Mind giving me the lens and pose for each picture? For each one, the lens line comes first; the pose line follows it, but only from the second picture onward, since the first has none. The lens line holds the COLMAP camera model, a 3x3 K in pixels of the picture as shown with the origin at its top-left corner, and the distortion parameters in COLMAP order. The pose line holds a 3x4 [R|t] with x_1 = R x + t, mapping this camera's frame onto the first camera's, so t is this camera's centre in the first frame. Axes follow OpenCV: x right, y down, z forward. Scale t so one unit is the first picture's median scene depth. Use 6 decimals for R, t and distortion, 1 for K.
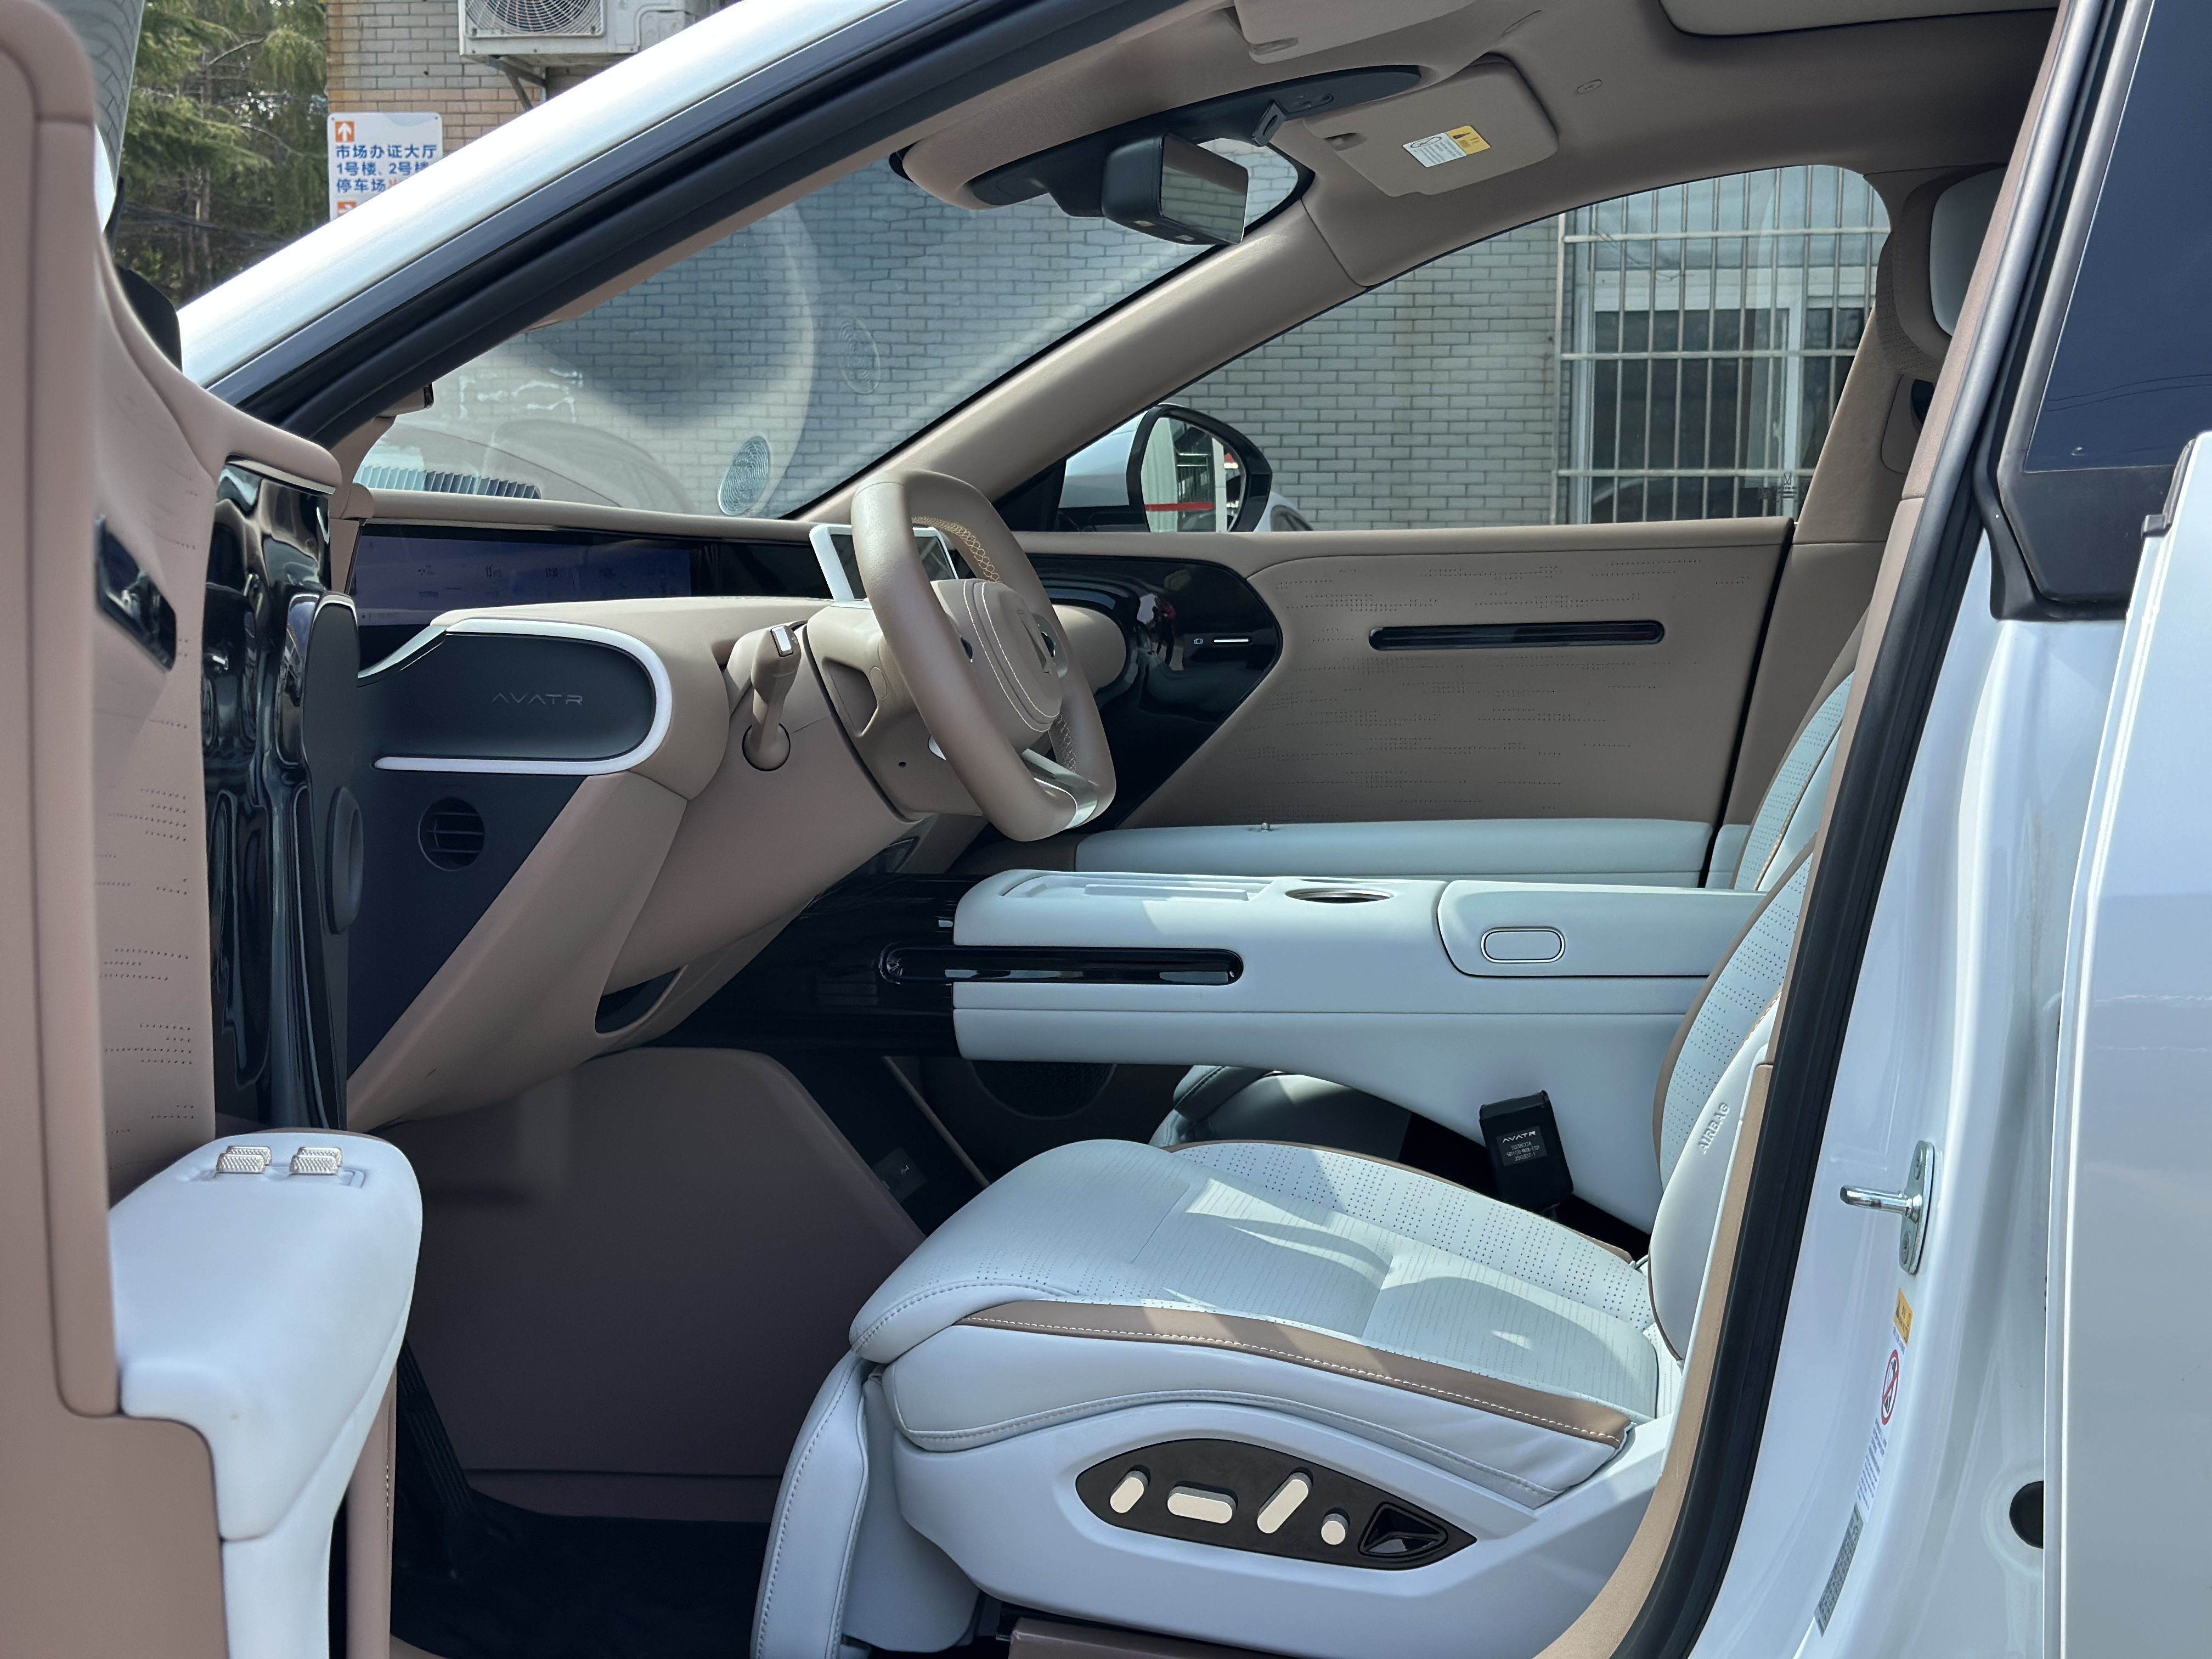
lens RADIAL K [[3045.6, 0, 1102.8], [0, 3045.6, 823.8], [0, 0, 1]] dist [0.117441, 0.000000]
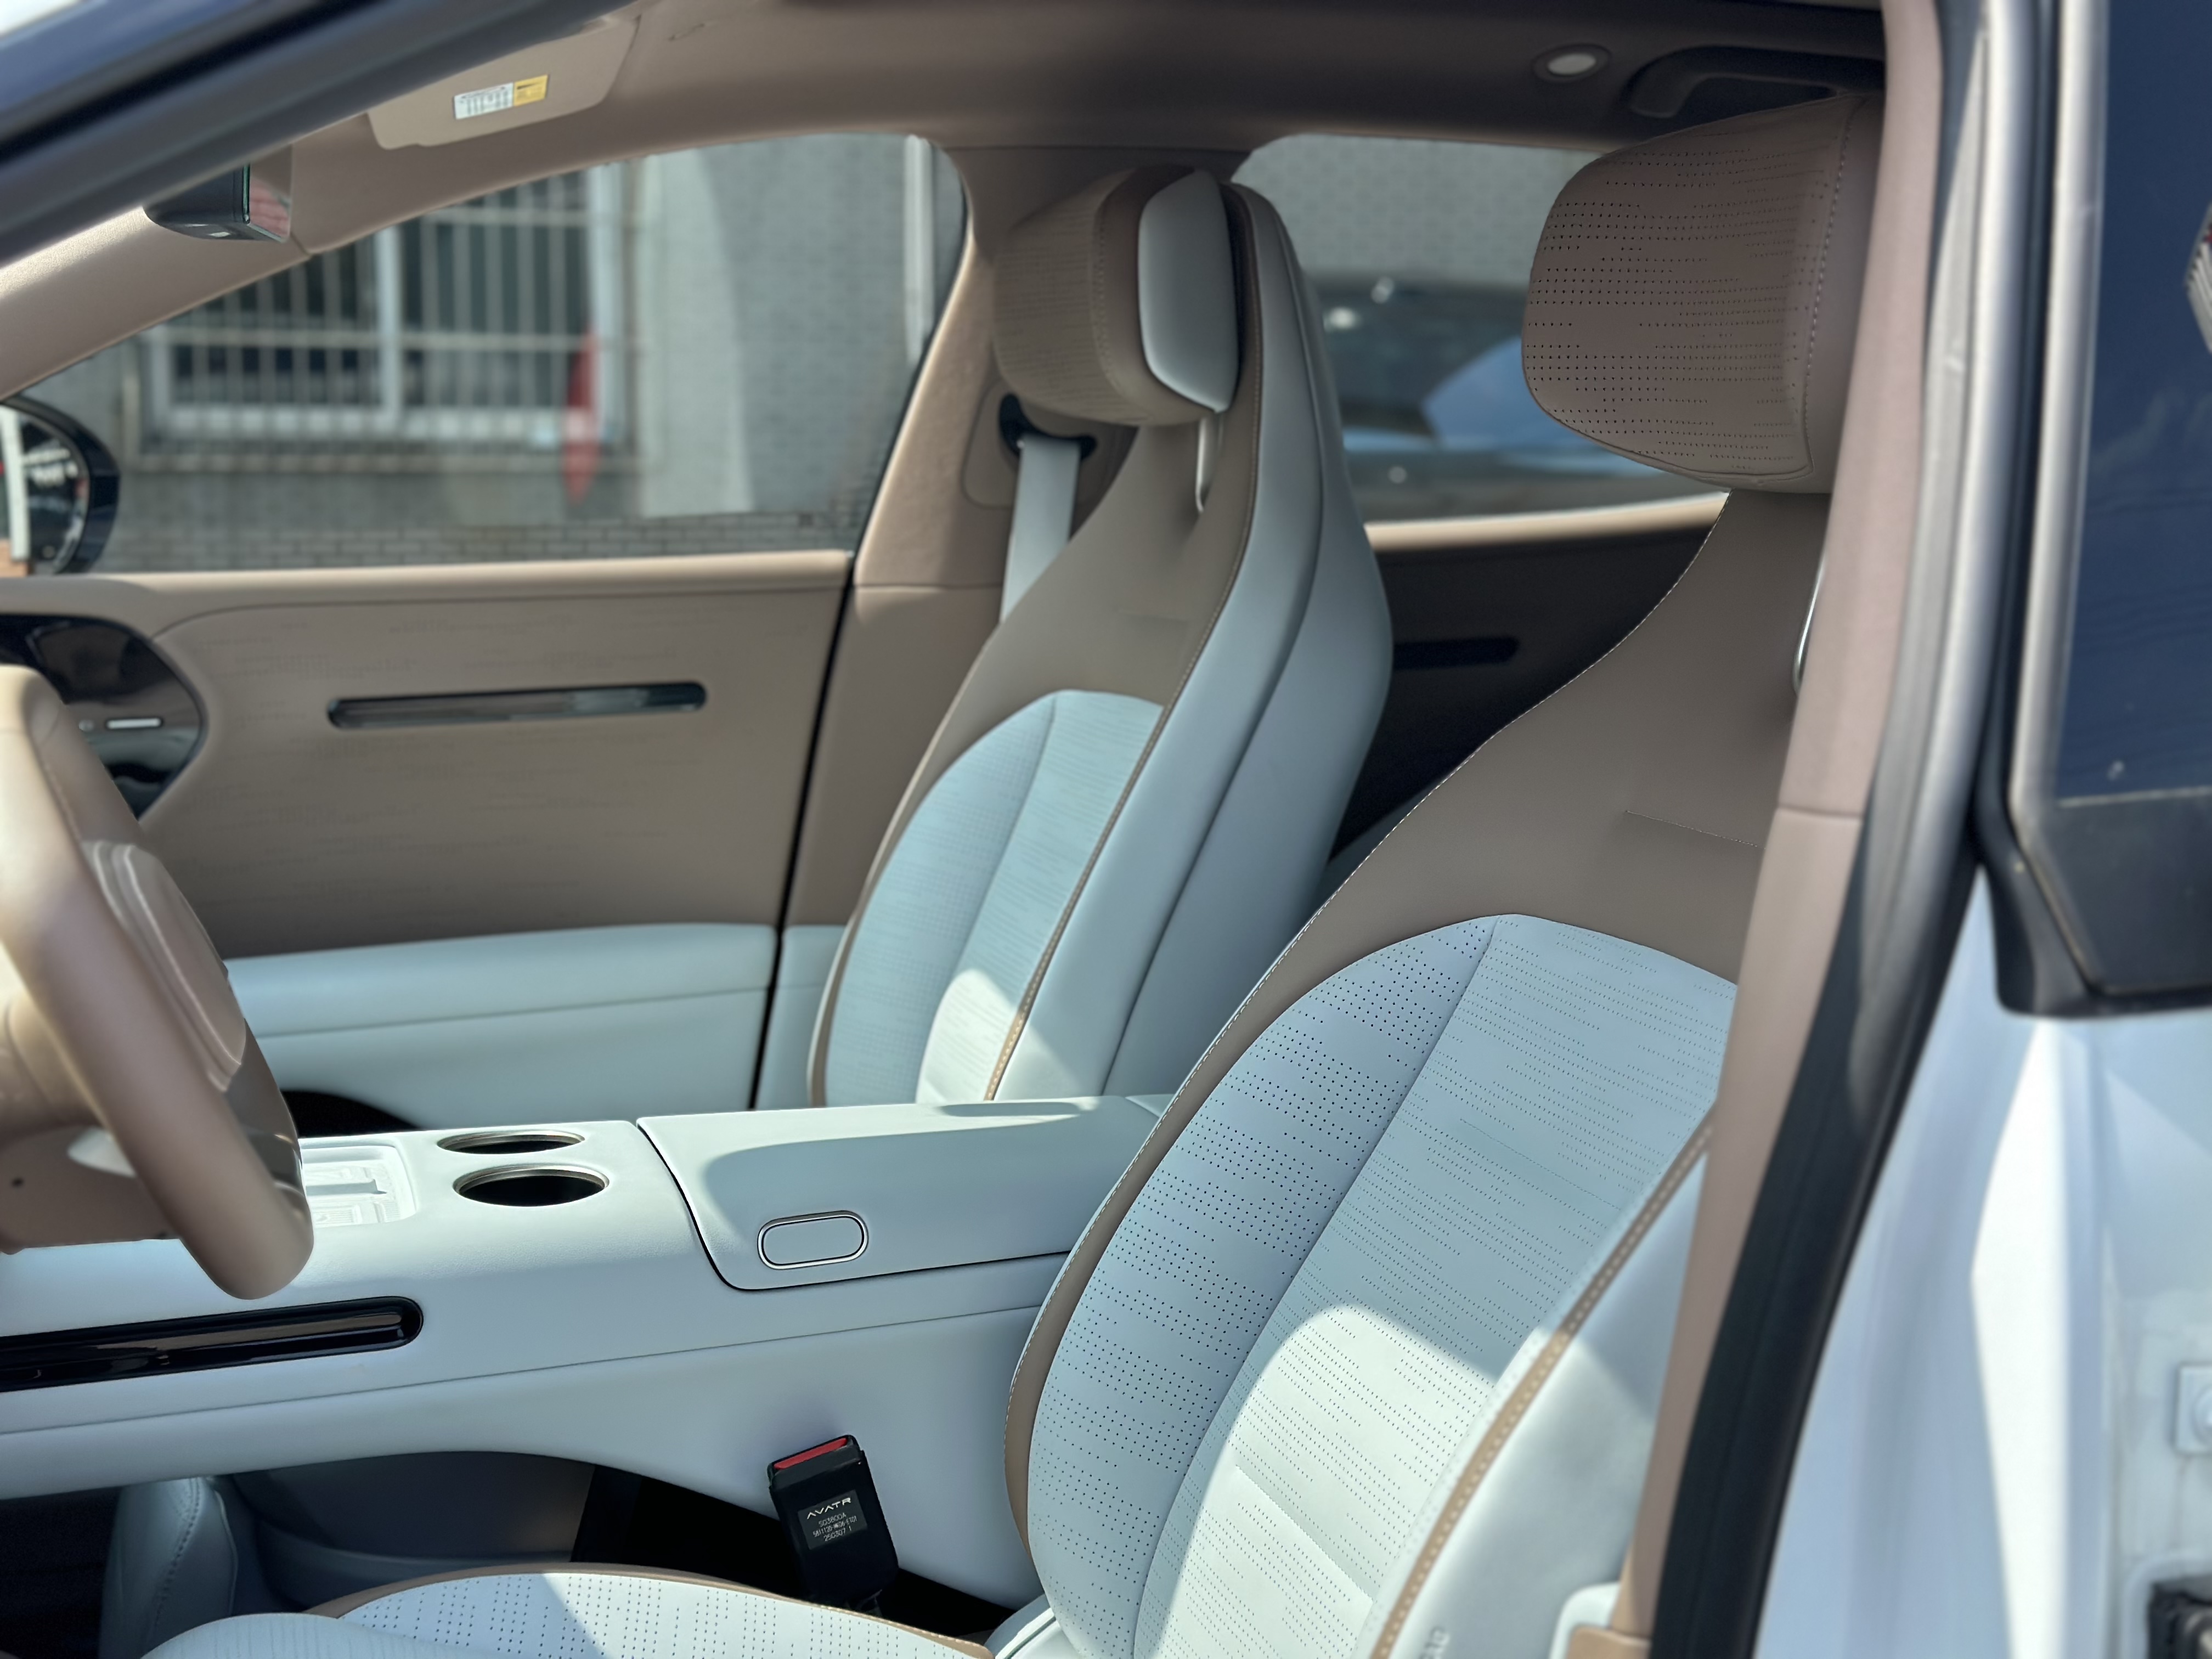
lens RADIAL K [[3045.6, 0, 1111.0], [0, 3045.6, 828.3], [0, 0, 1]] dist [0.117441, 0.000000]
pose [[0.887170, -0.062673, 0.457167, -0.128925], [0.037539, 0.997252, 0.063865, -0.103770], [-0.459913, -0.039498, 0.887085, 0.317581]]
